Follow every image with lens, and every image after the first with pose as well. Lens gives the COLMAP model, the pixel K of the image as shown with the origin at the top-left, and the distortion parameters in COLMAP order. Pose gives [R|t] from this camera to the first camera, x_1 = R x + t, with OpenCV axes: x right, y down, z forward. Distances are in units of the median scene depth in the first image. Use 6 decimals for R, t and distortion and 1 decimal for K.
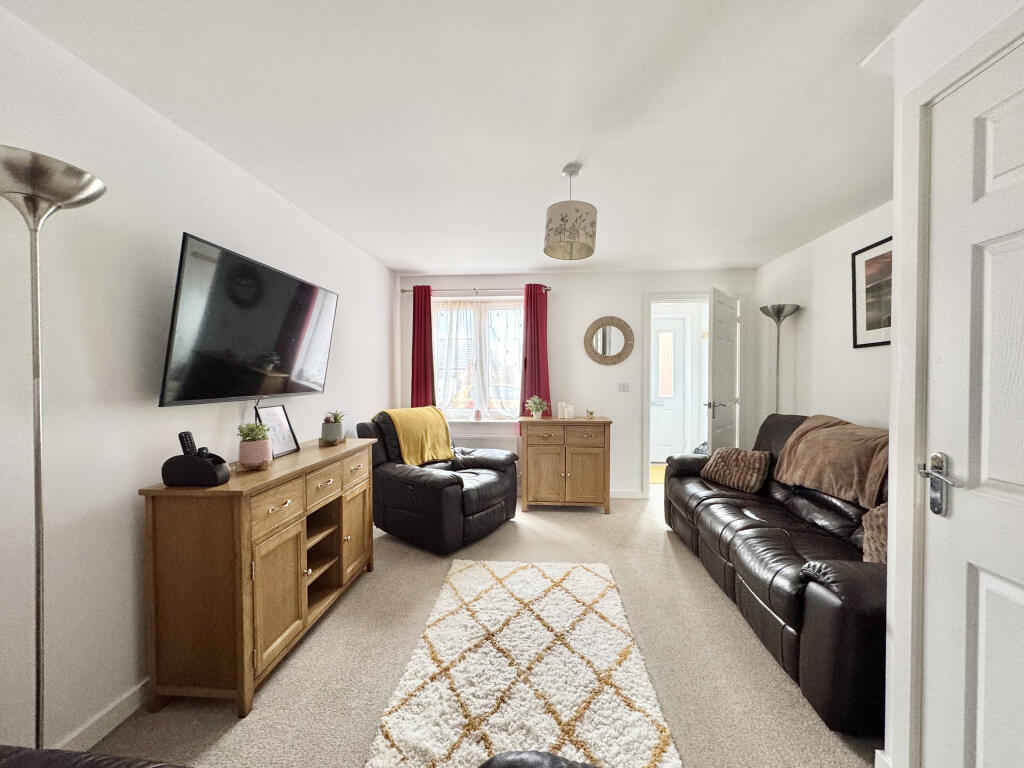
lens RADIAL K [[406.5, 0, 512.0], [0, 406.5, 384.0], [0, 0, 1]] dist [0.000844, 0.000416]
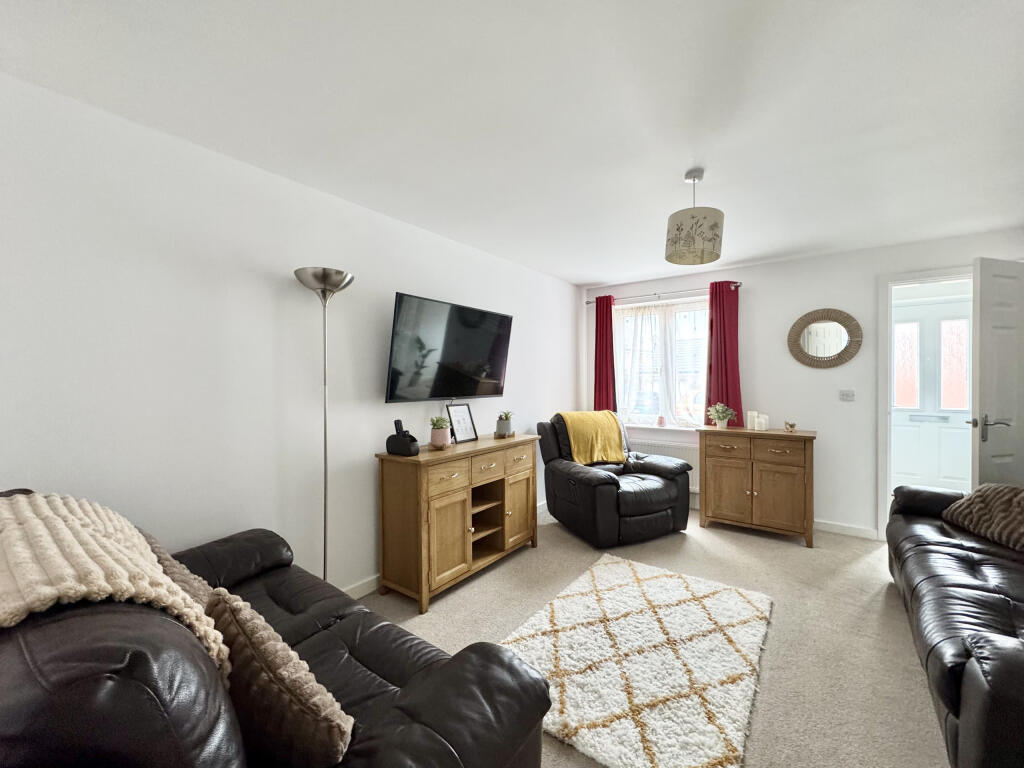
lens RADIAL K [[417.0, 0, 512.0], [0, 417.0, 384.0], [0, 0, 1]] dist [-0.000532, 0.000186]
pose [[0.847952, 0.002492, -0.530068, 0.257044], [-0.007421, 0.999947, -0.007170, -0.006629], [0.530022, 0.010014, 0.847925, -0.074521]]
